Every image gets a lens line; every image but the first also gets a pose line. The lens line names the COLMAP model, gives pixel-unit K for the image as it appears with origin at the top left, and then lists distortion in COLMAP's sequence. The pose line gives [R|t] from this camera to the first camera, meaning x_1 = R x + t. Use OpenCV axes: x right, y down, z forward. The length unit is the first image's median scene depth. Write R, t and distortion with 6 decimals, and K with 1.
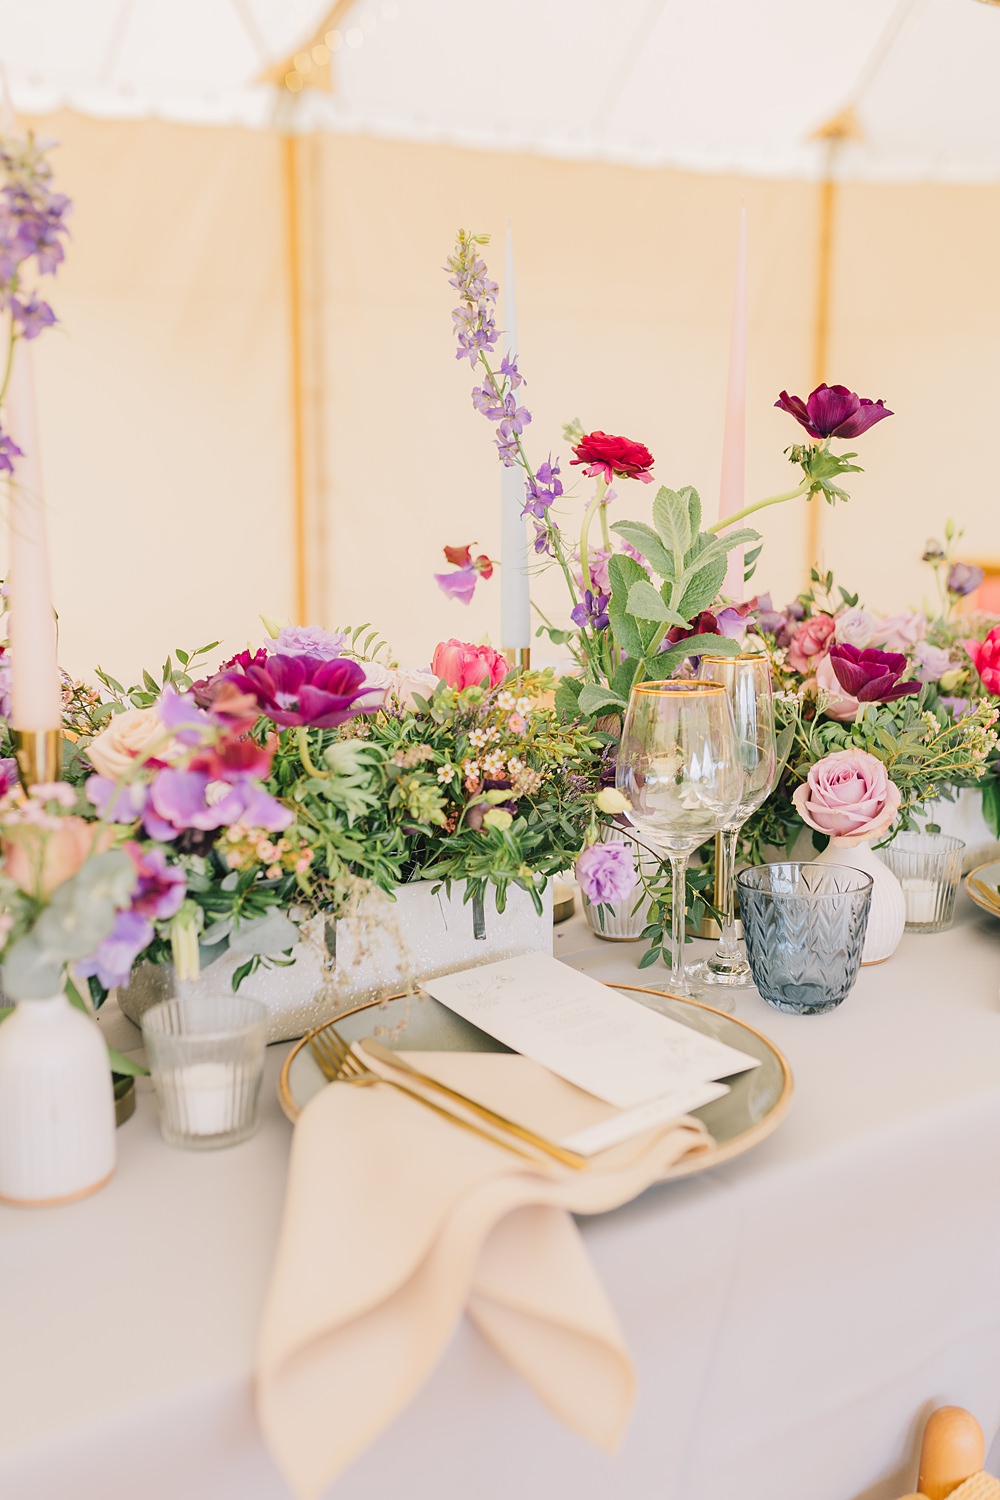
lens RADIAL K [[1474.7, 0, 505.9], [0, 1474.7, 742.9], [0, 0, 1]] dist [-0.009077, 0.000000]
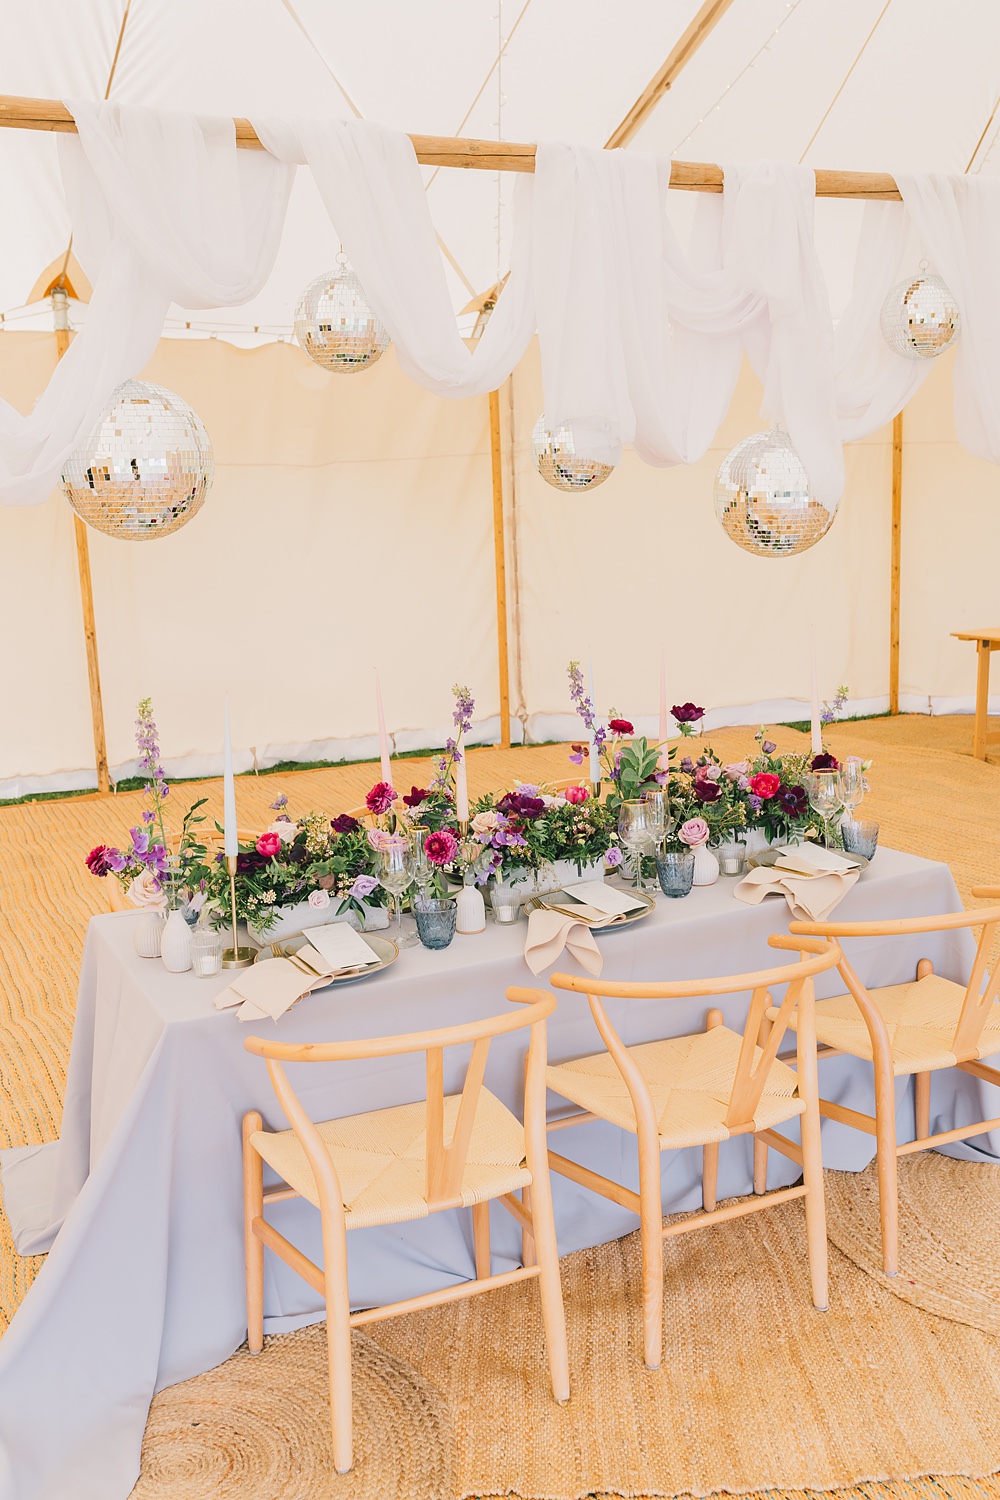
lens RADIAL K [[1474.7, 0, 486.0], [0, 1474.7, 755.4], [0, 0, 1]] dist [-0.009077, 0.000000]
pose [[0.989657, -0.016413, -0.142511, 0.246555], [0.017598, 0.999820, 0.007057, -0.165568], [0.142369, -0.009492, 0.989768, -2.288180]]
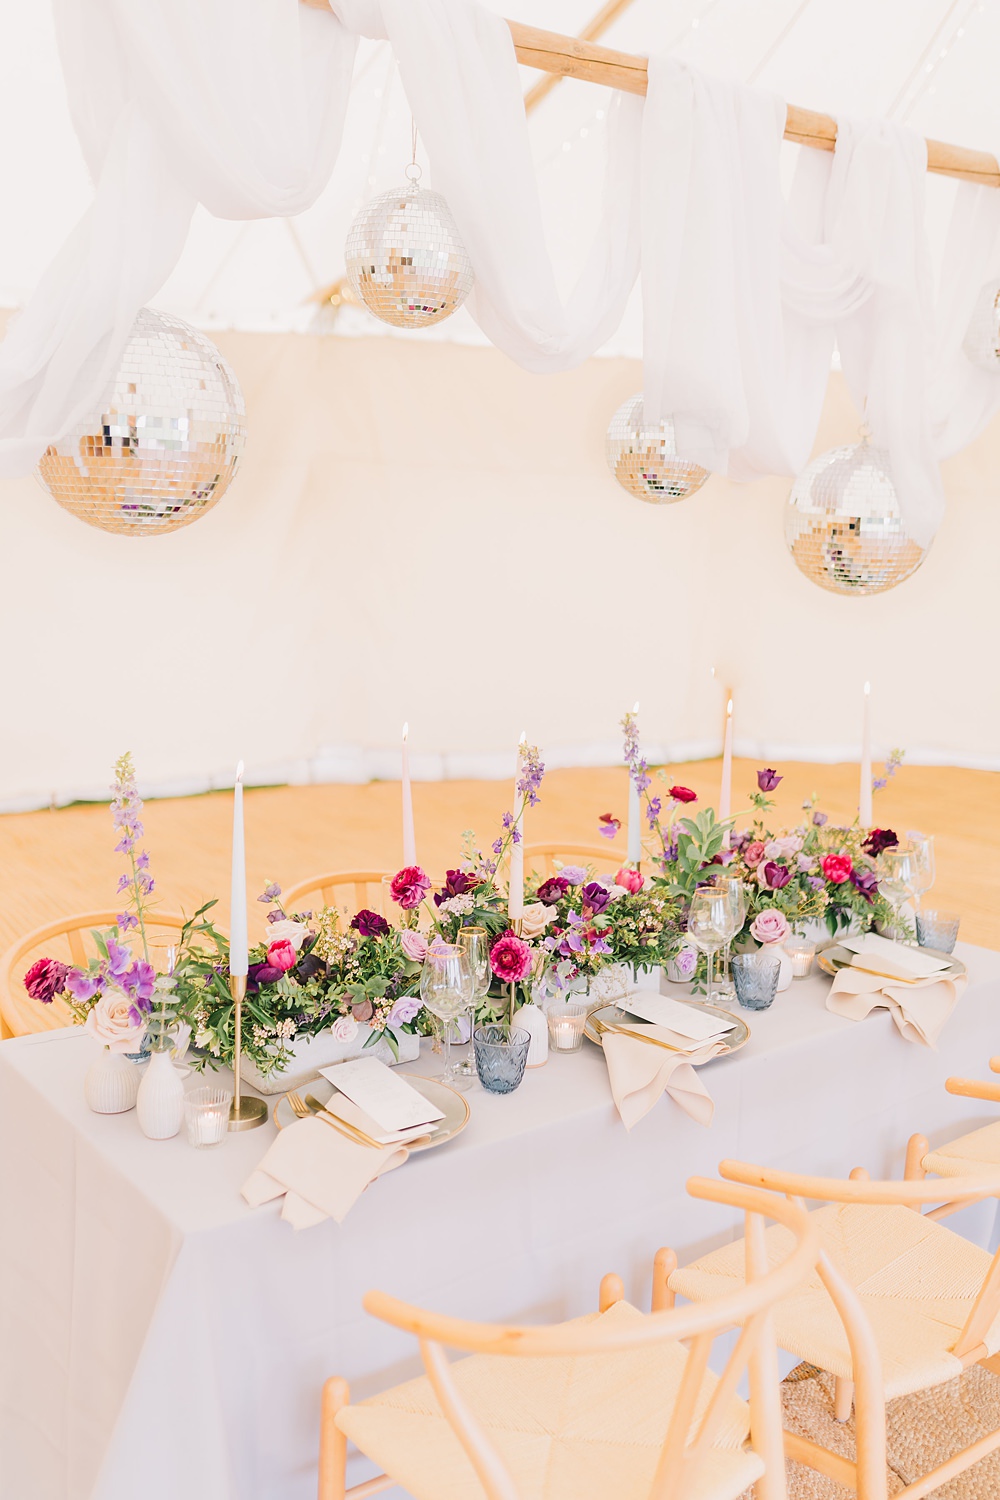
lens RADIAL K [[1474.7, 0, 506.4], [0, 1474.7, 746.3], [0, 0, 1]] dist [-0.009077, 0.000000]
pose [[0.997922, 0.007652, 0.063985, -0.415207], [-0.006969, 0.999916, -0.010890, -0.259494], [-0.064063, 0.010421, 0.997891, -1.619776]]
